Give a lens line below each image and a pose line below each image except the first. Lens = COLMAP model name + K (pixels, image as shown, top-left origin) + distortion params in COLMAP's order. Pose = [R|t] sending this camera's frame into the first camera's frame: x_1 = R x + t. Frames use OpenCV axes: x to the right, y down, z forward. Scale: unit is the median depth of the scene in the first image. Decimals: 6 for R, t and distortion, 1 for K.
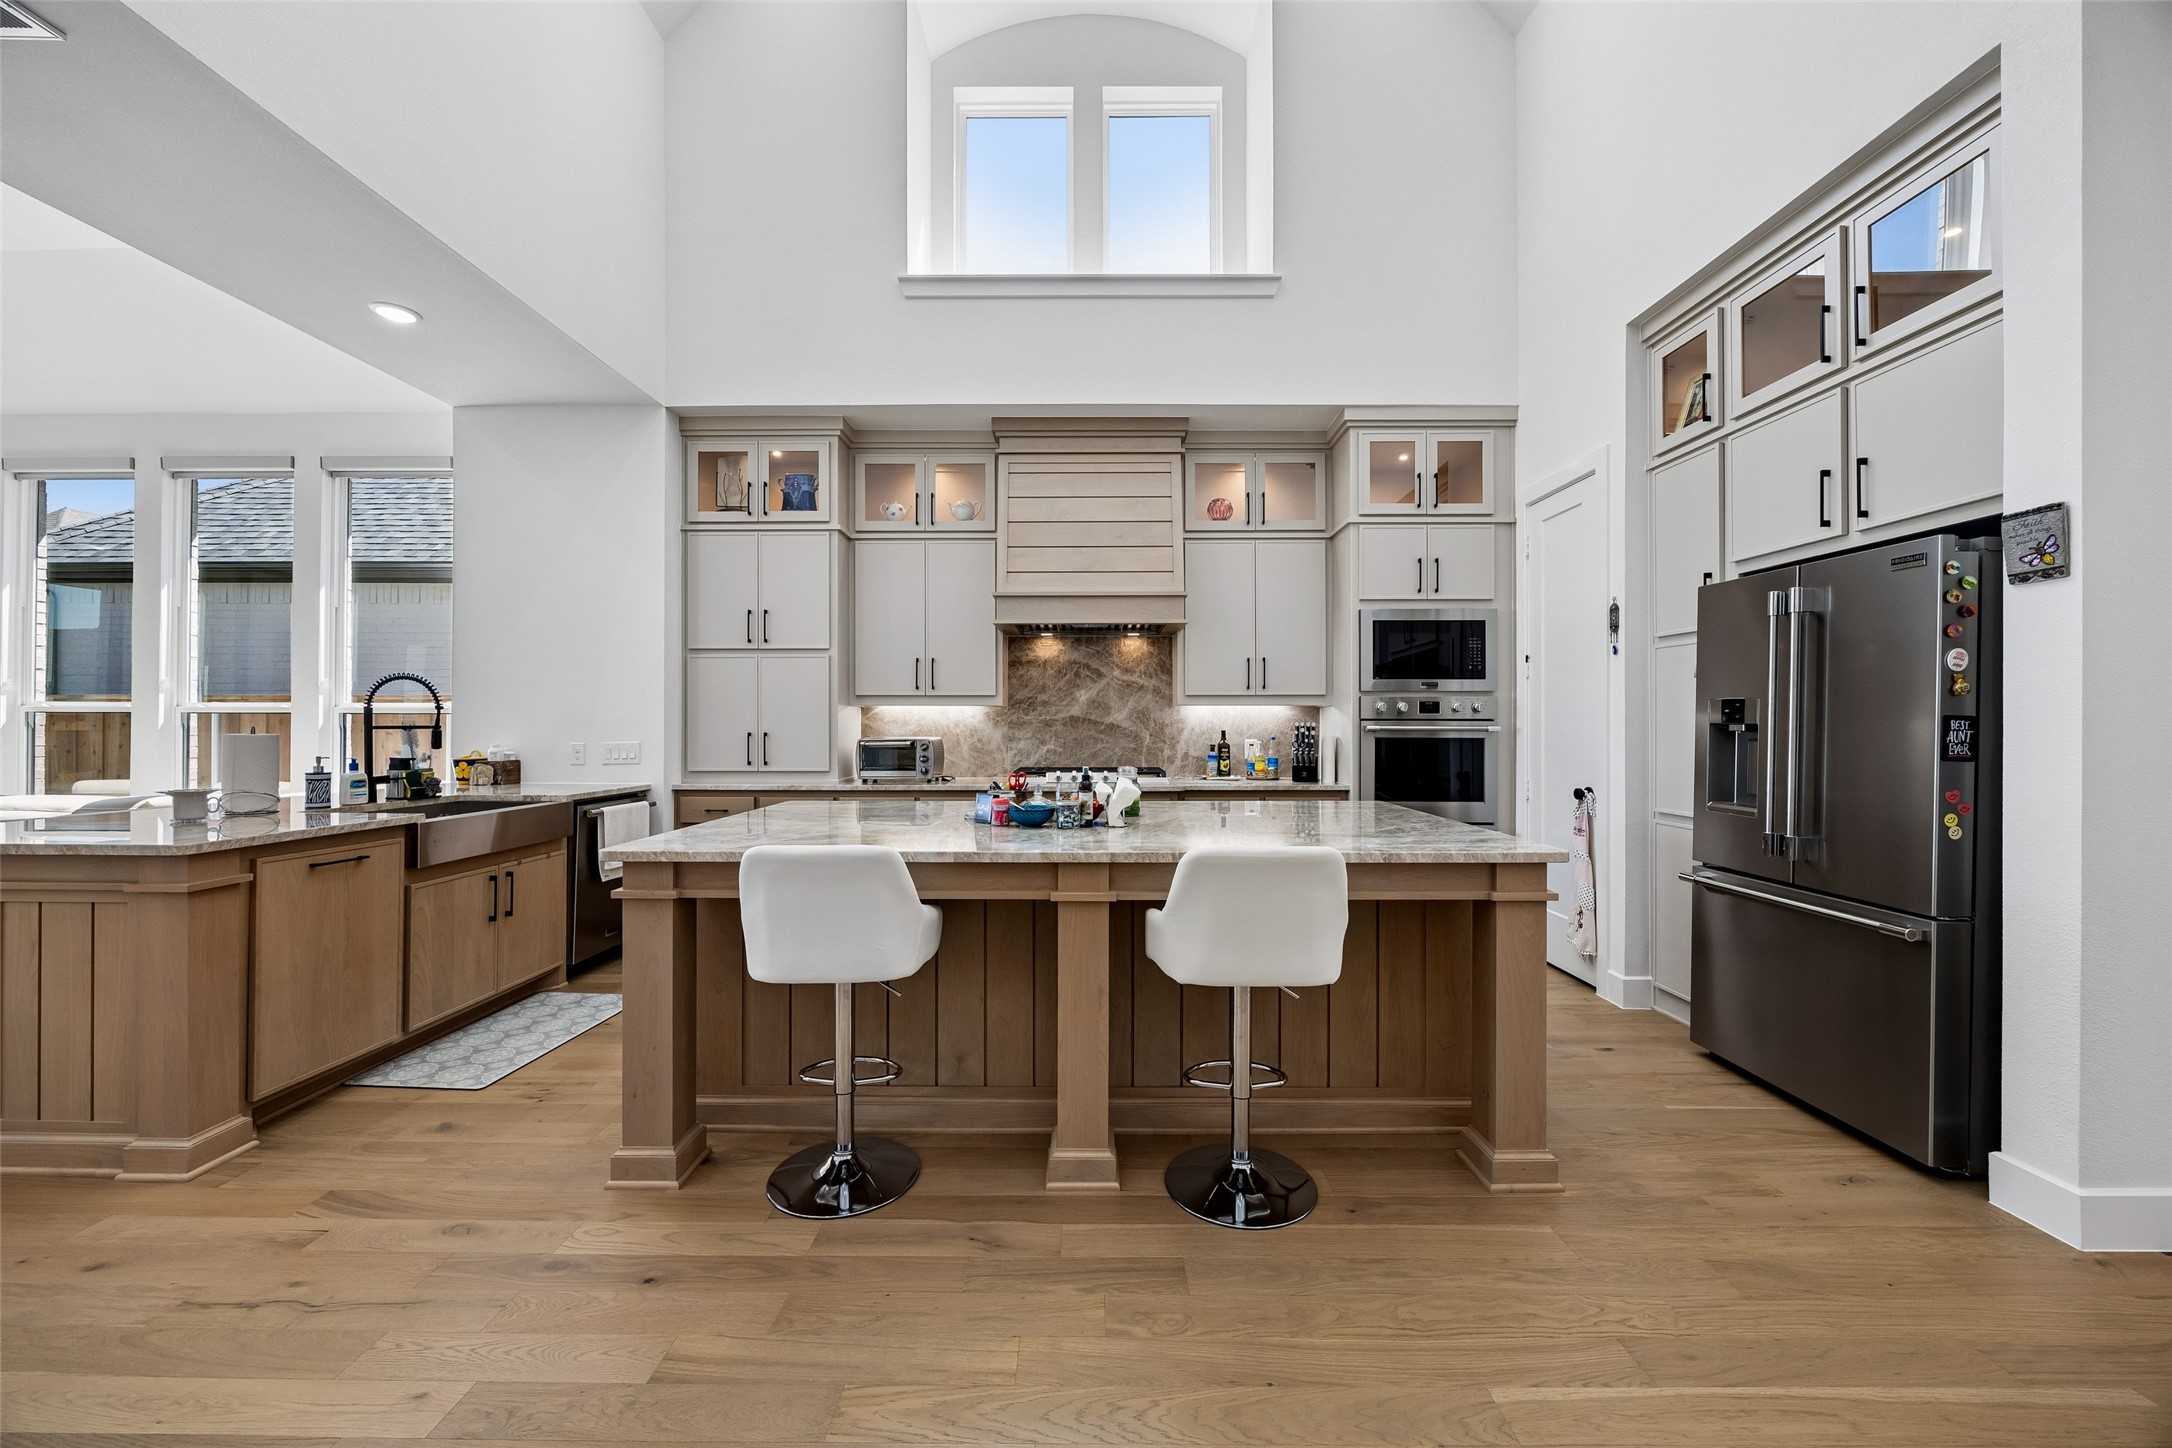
lens RADIAL K [[822.8, 0, 1085.1], [0, 822.8, 725.8], [0, 0, 1]] dist [-0.000517, -0.000726]
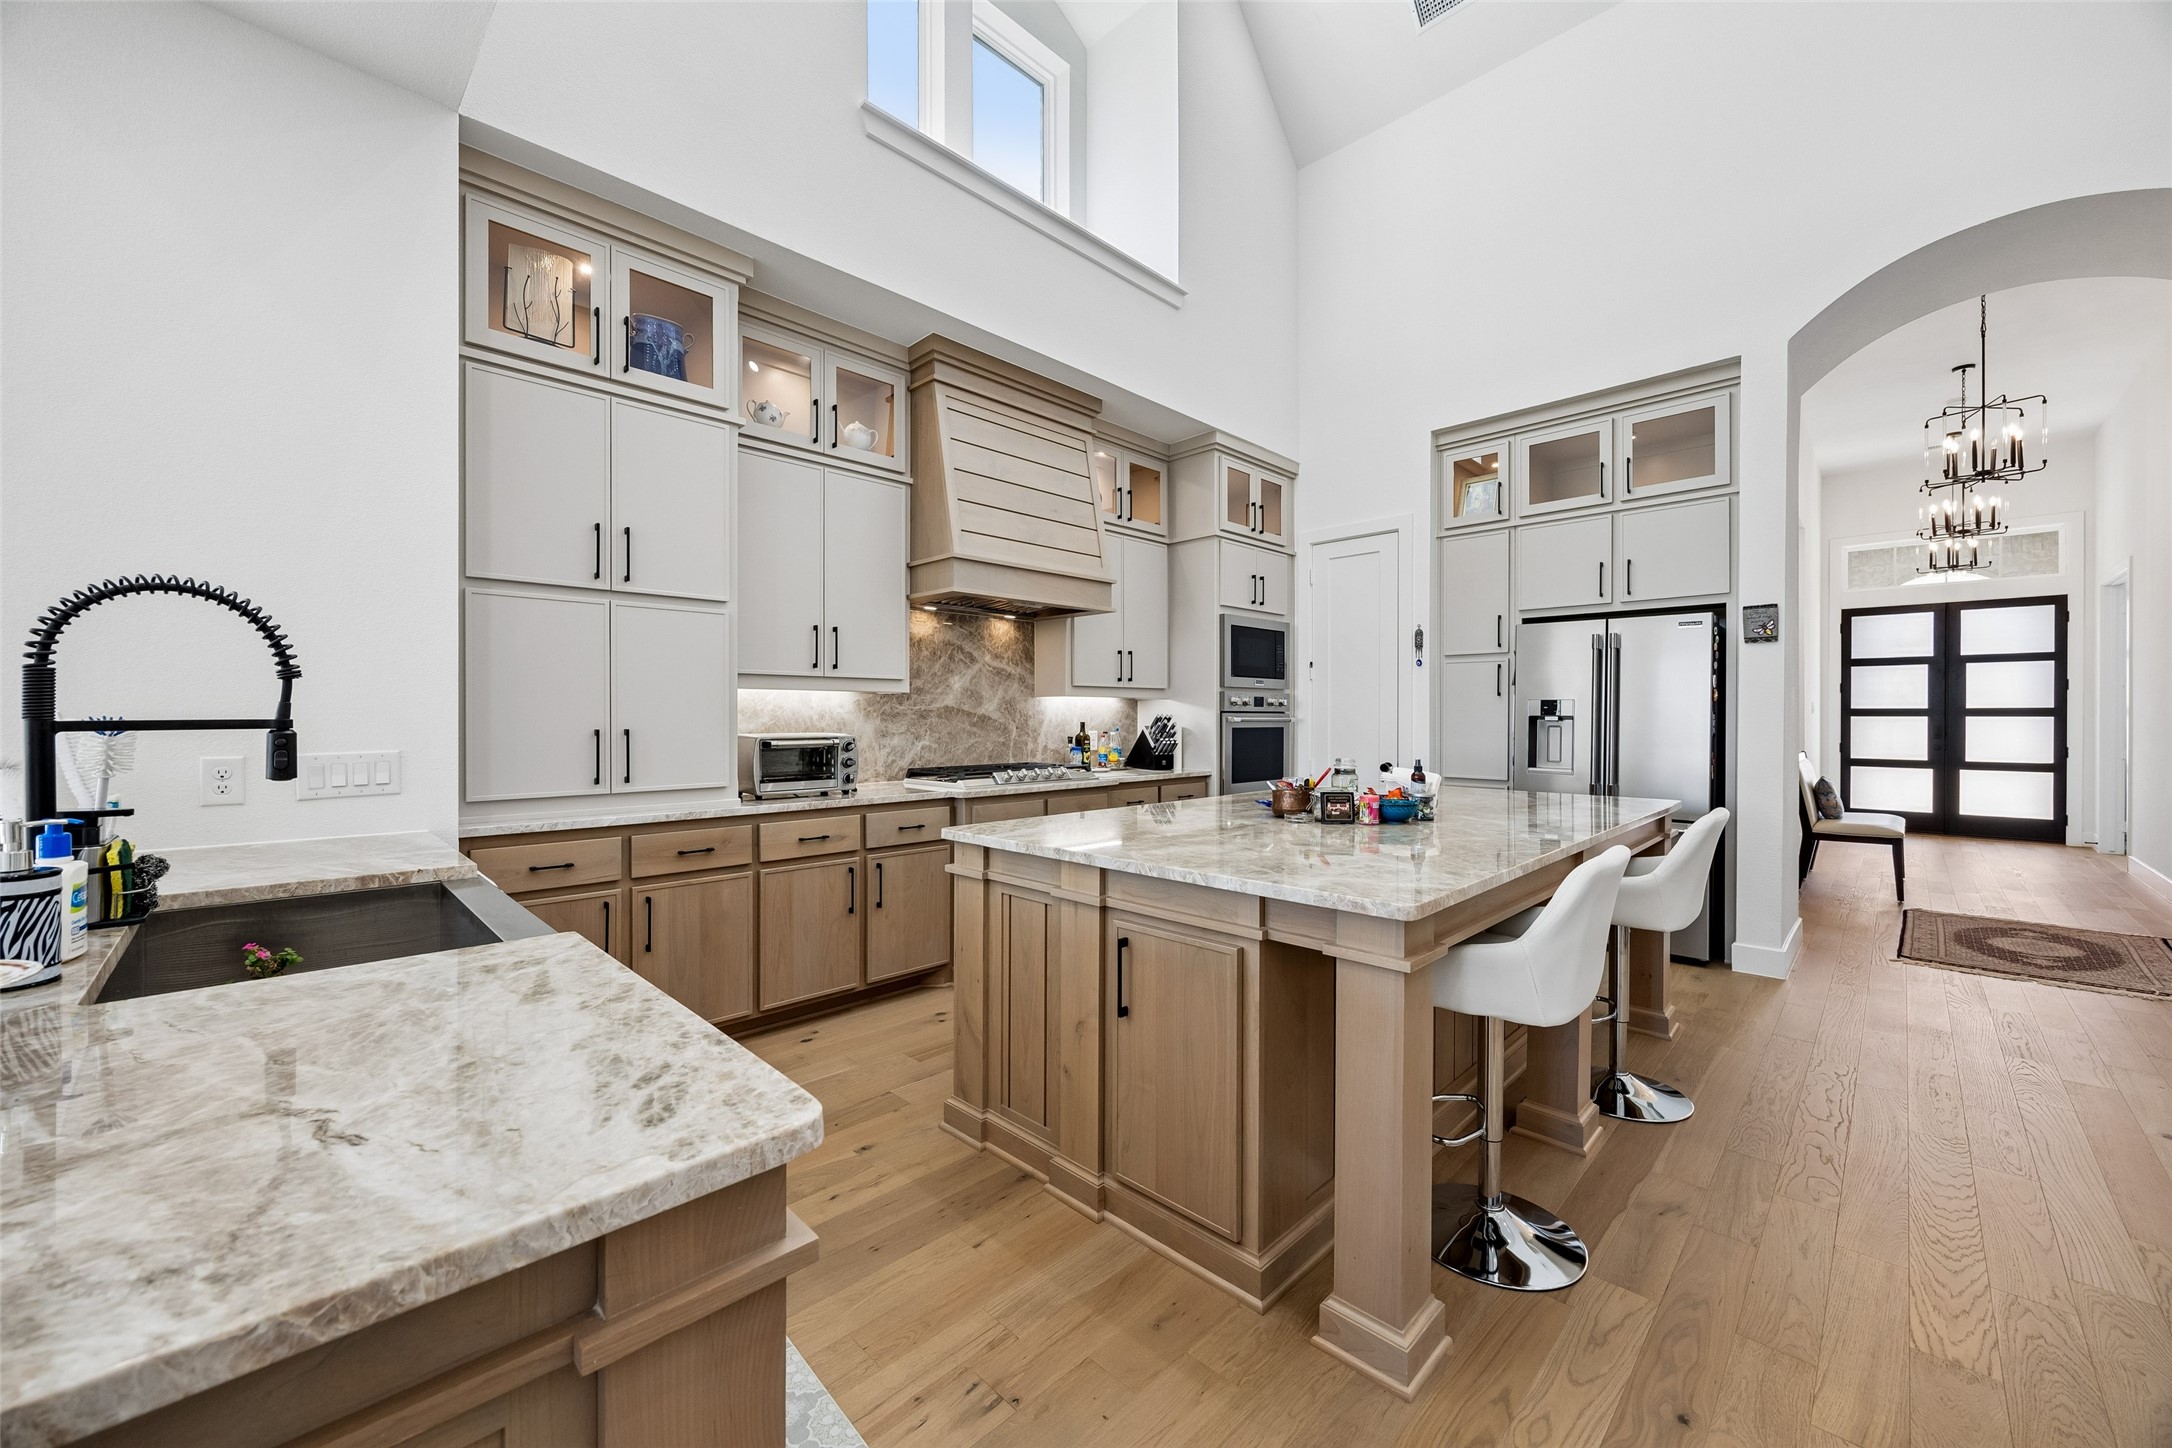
lens RADIAL K [[822.8, 0, 1070.7], [0, 822.8, 724.0], [0, 0, 1]] dist [-0.000517, -0.000726]
pose [[0.707150, -0.006709, 0.707032, -0.584047], [0.000543, 0.999960, 0.008945, -0.000894], [-0.707064, -0.005942, 0.707125, 0.335202]]
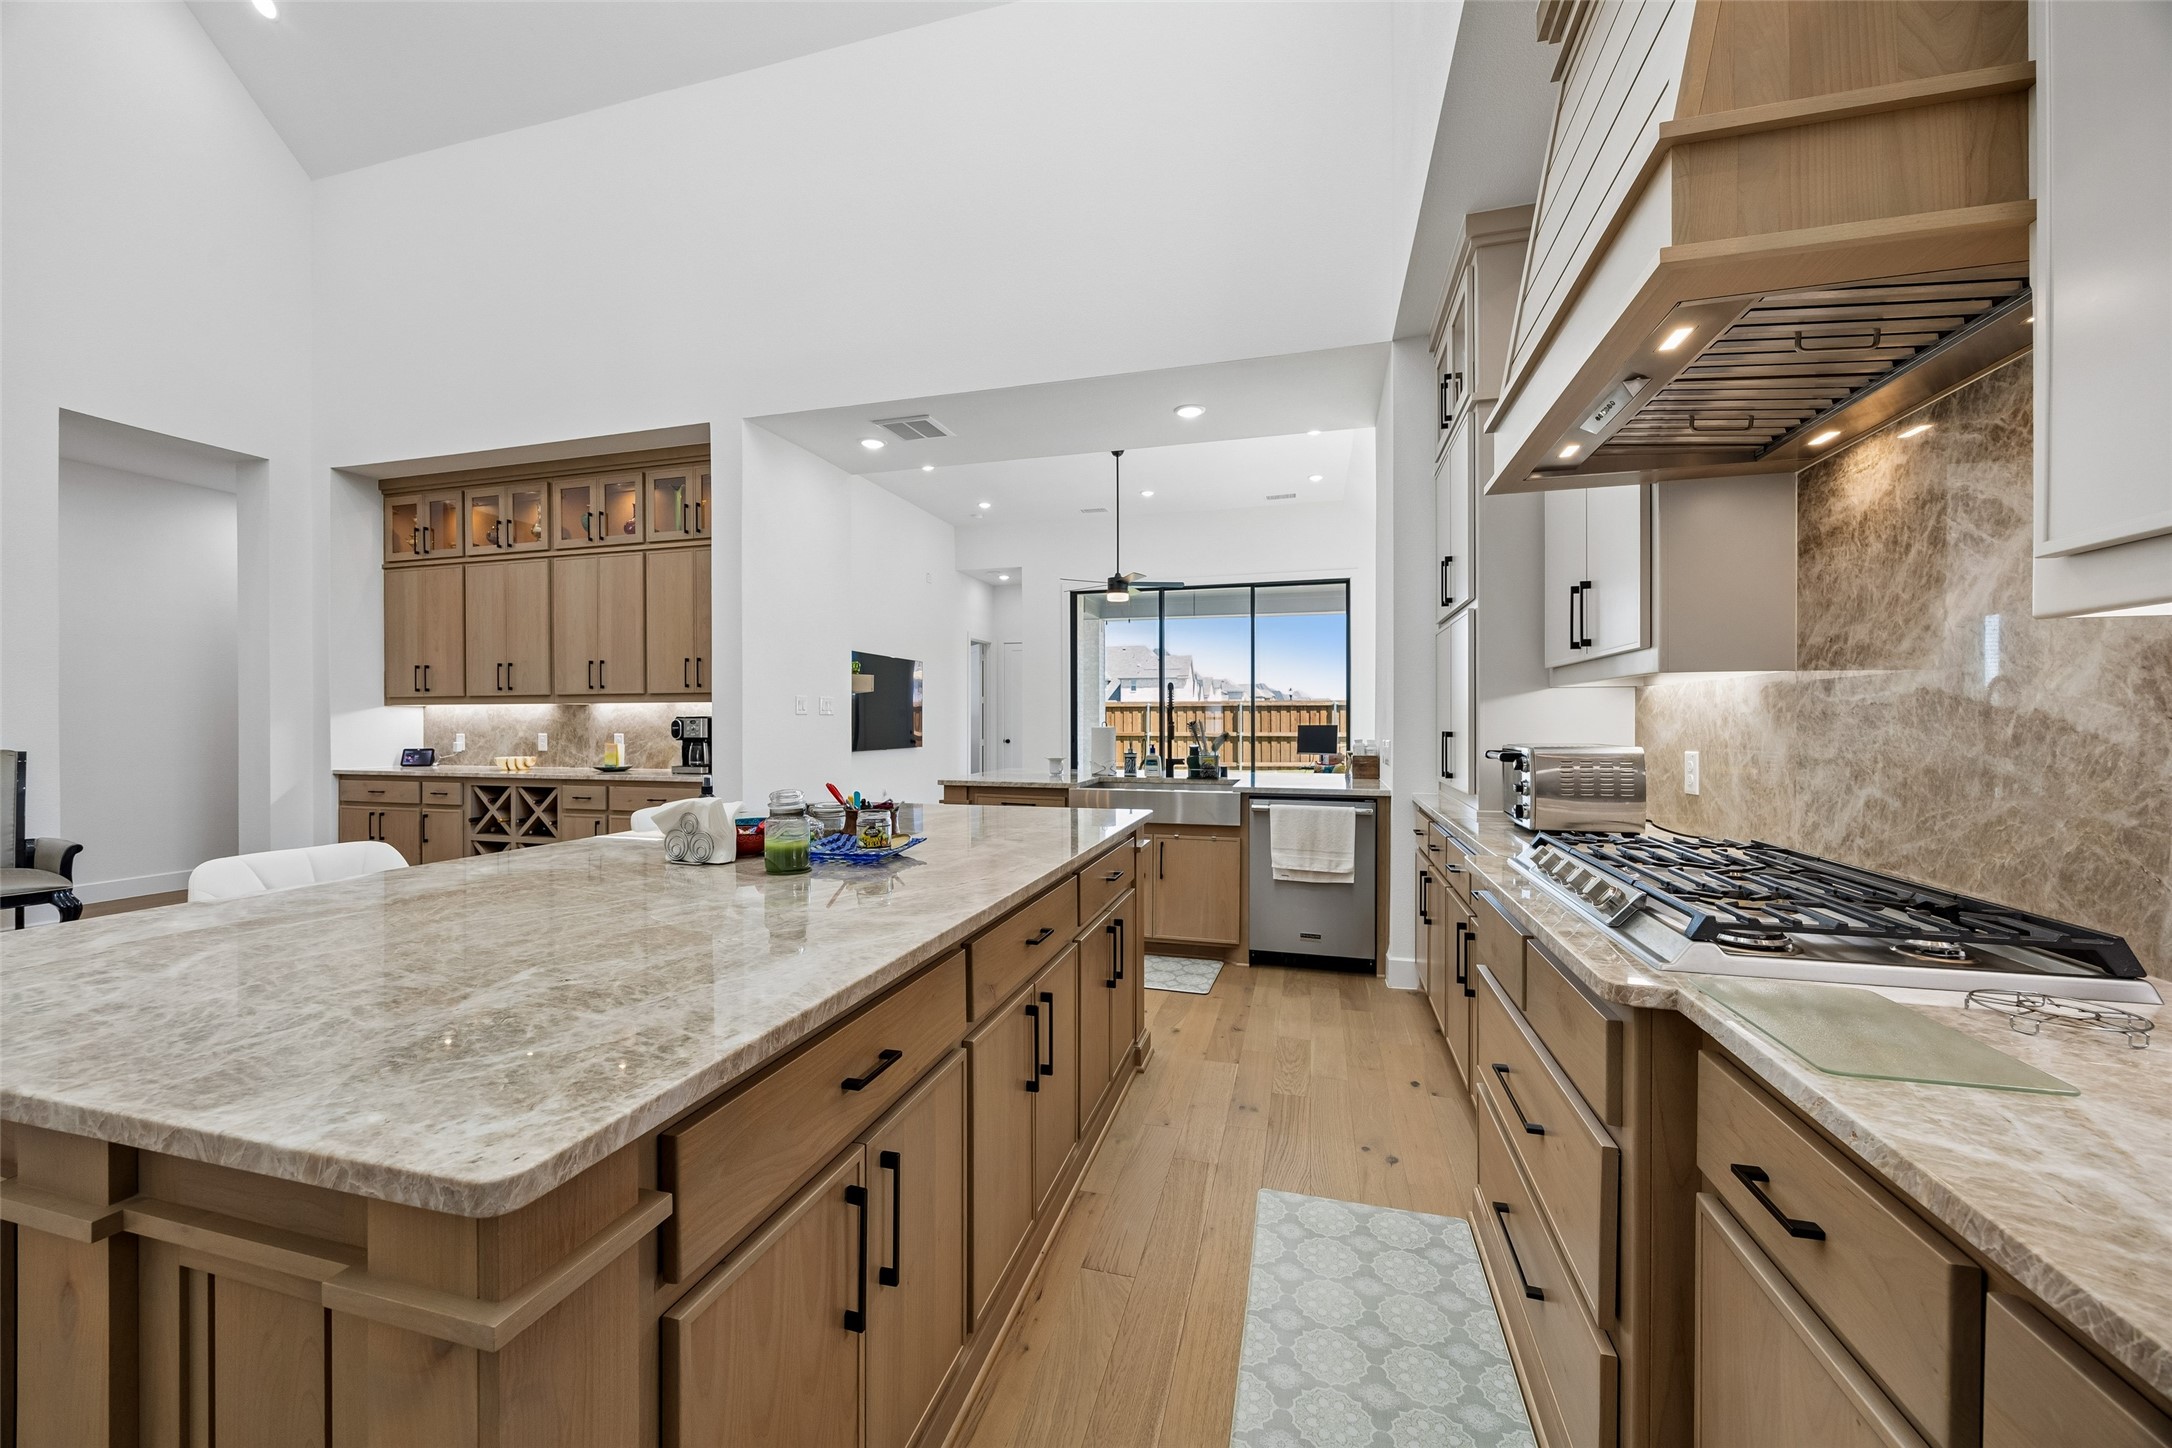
lens RADIAL K [[822.8, 0, 1067.6], [0, 822.8, 721.1], [0, 0, 1]] dist [-0.000517, -0.000726]
pose [[-0.266516, -0.000950, -0.963830, 0.372095], [-0.002607, 0.999997, -0.000265, 0.000101], [0.963827, 0.002442, -0.266518, 0.872046]]
